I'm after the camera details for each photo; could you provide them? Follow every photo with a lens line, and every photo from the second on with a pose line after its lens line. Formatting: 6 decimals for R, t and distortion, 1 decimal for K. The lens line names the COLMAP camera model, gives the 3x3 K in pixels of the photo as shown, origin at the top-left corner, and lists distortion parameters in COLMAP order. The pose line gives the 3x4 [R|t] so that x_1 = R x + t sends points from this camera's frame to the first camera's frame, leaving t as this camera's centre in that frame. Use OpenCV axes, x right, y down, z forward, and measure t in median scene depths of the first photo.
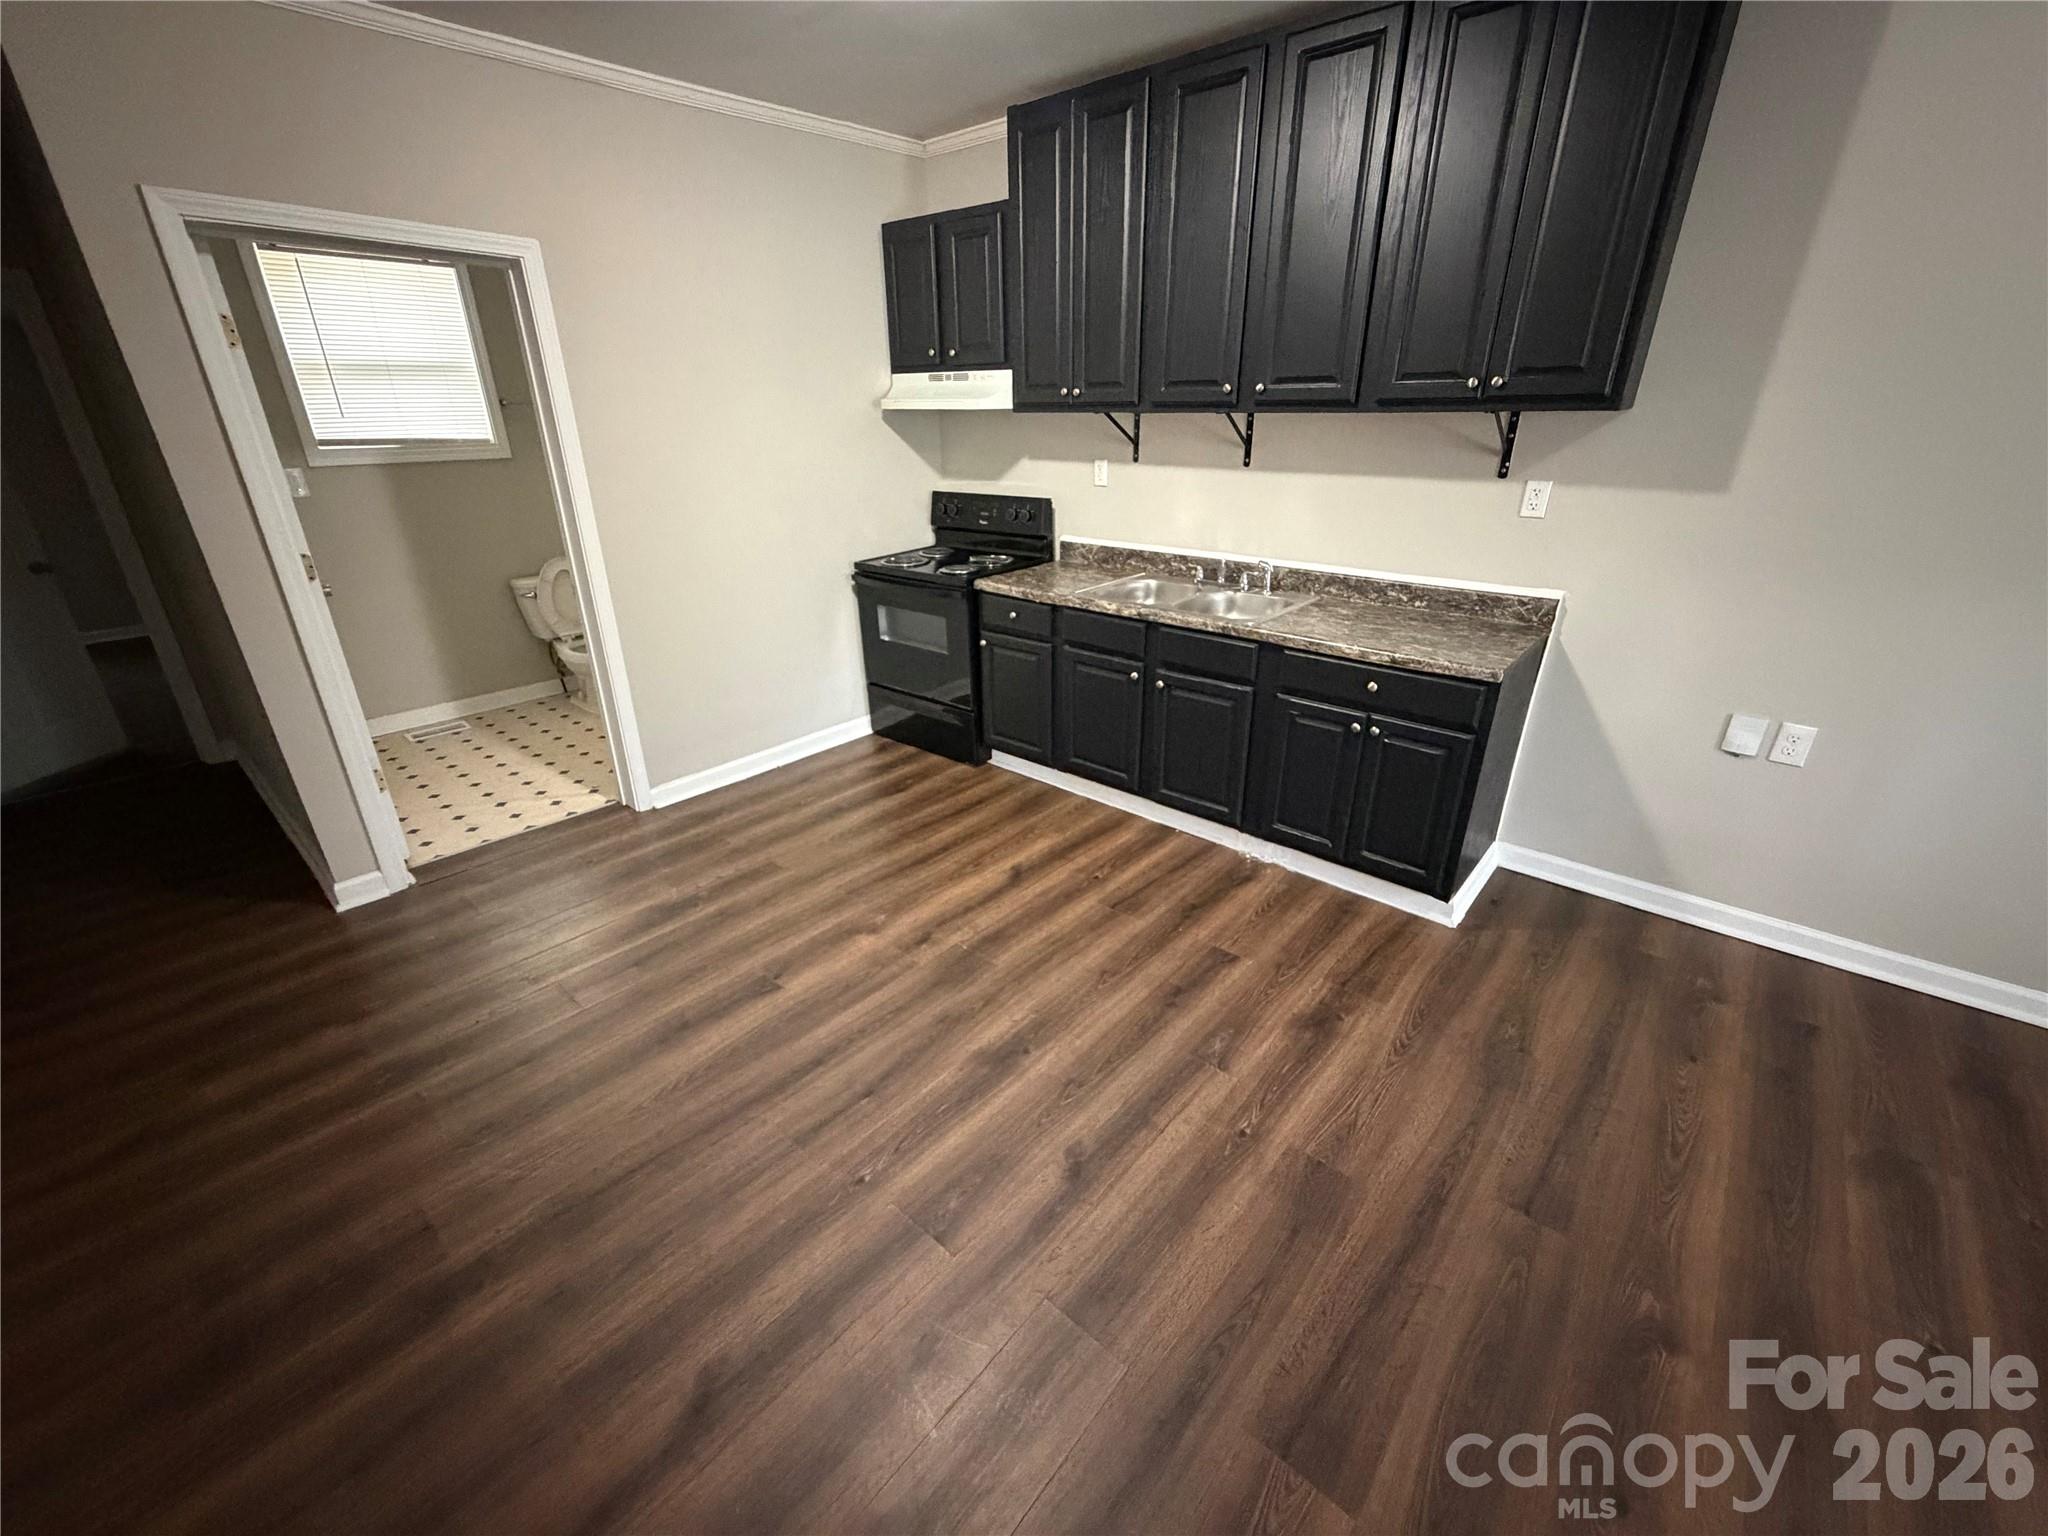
lens RADIAL K [[828.4, 0, 1024.6], [0, 828.4, 764.6], [0, 0, 1]] dist [-0.000741, 0.000077]
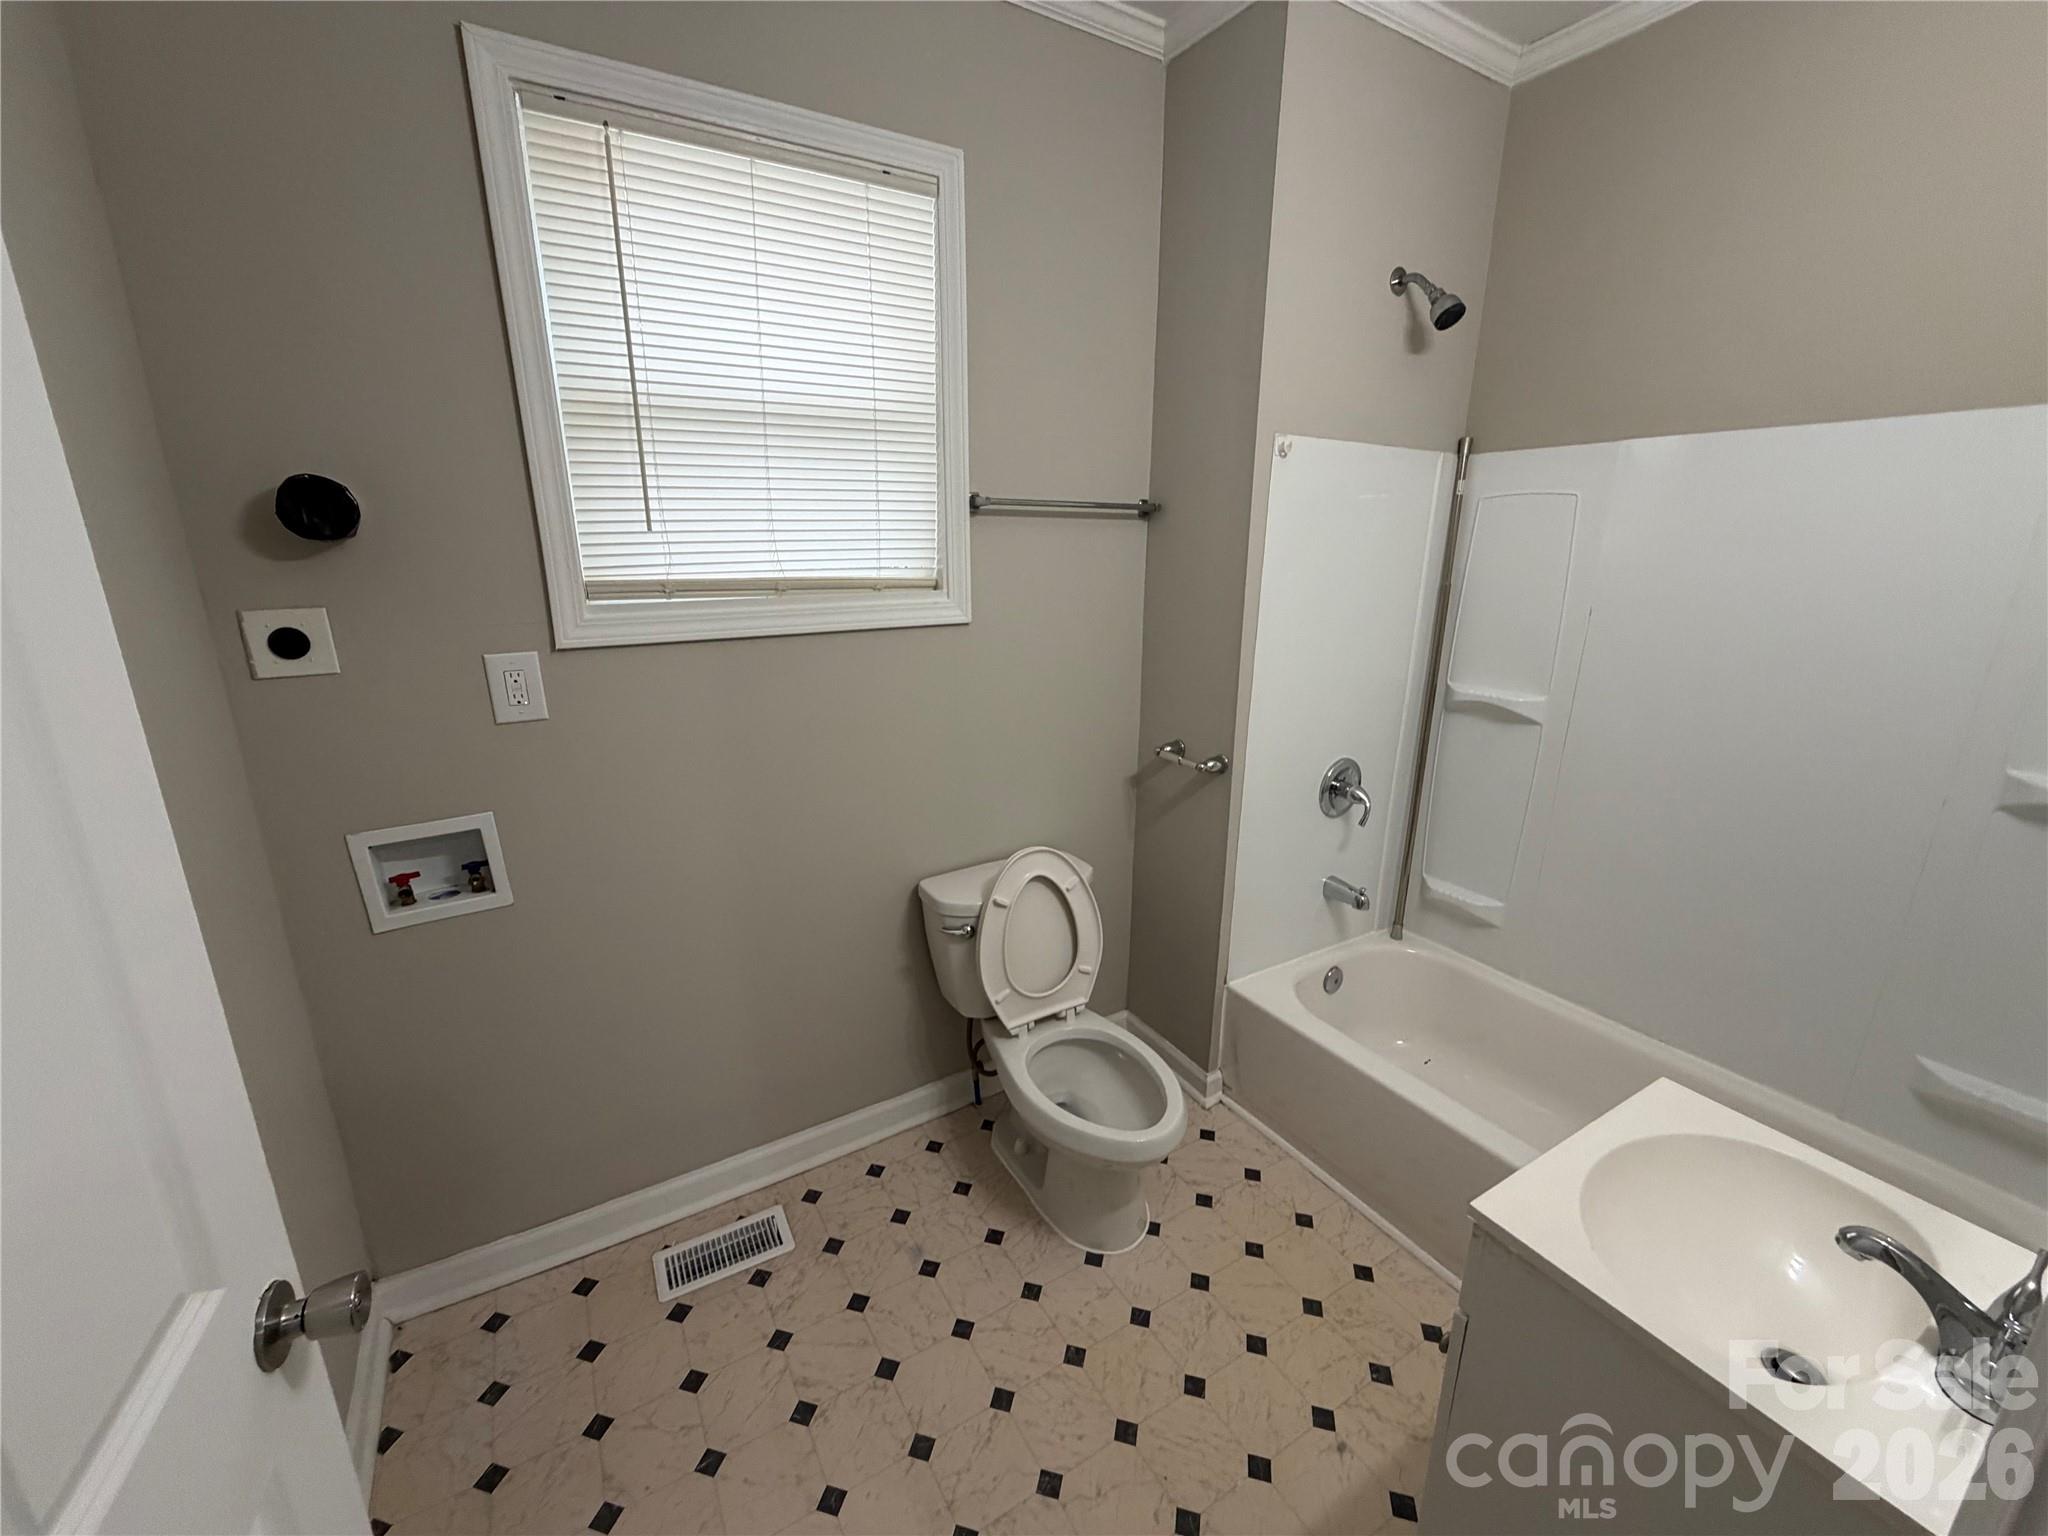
lens RADIAL K [[828.4, 0, 1021.7], [0, 828.4, 767.4], [0, 0, 1]] dist [-0.000741, 0.000077]
pose [[0.953917, 0.094951, -0.284651, -0.256809], [-0.127804, 0.986834, -0.099118, -0.141815], [0.271492, 0.130930, 0.953493, 0.334649]]
